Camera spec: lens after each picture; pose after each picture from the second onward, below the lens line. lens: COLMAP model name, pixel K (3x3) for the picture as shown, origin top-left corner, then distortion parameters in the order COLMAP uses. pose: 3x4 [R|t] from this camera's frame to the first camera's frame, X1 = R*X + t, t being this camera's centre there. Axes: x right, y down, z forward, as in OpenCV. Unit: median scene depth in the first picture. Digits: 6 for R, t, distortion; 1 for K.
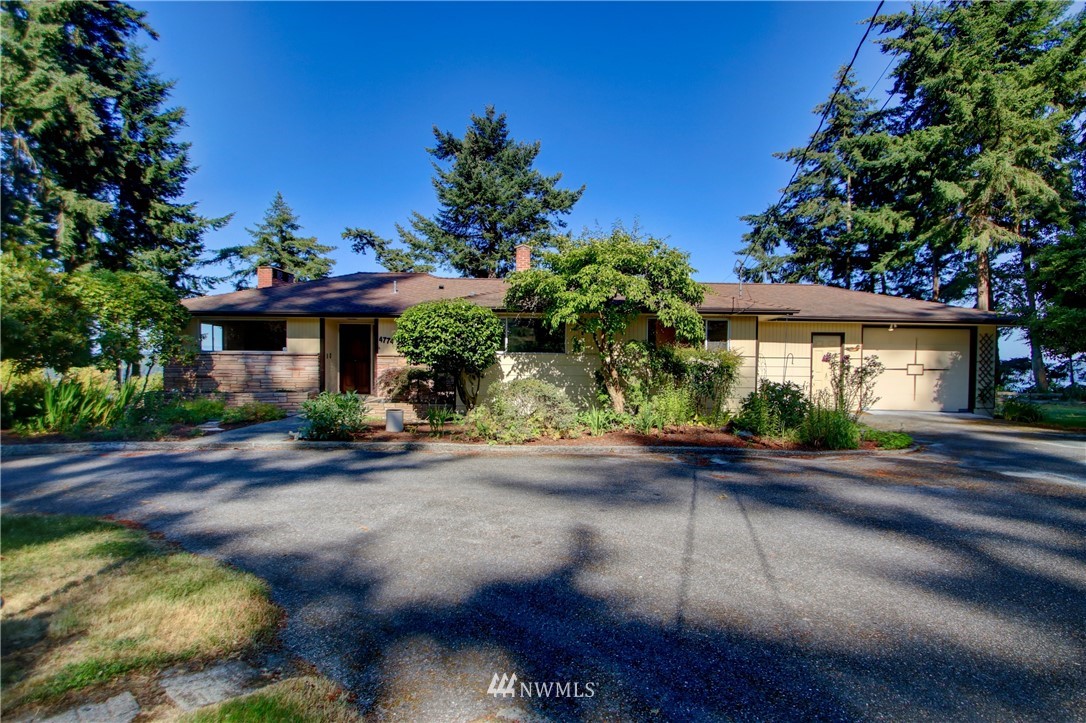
lens RADIAL K [[565.7, 0, 544.3], [0, 565.7, 363.1], [0, 0, 1]] dist [0.000452, -0.002108]
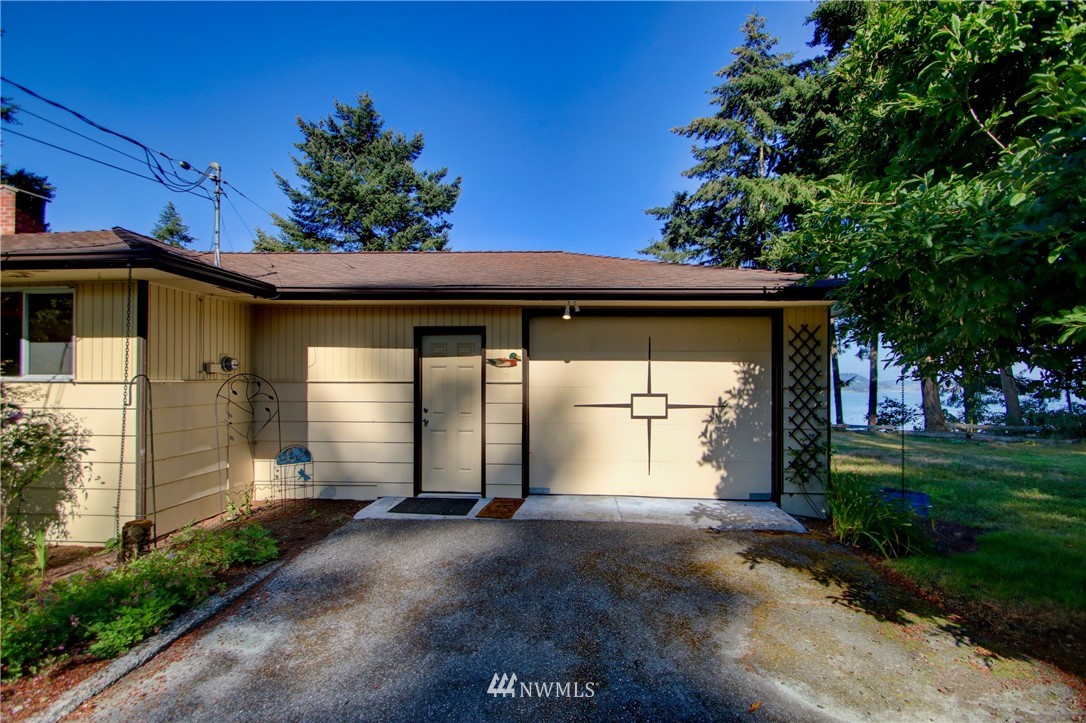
lens RADIAL K [[509.4, 0, 542.4], [0, 509.4, 366.2], [0, 0, 1]] dist [0.003150, 0.000443]
pose [[0.998236, -0.006346, -0.059025, 0.349125], [0.004749, 0.999620, -0.027144, -0.005760], [0.059175, 0.026816, 0.997887, 0.343524]]
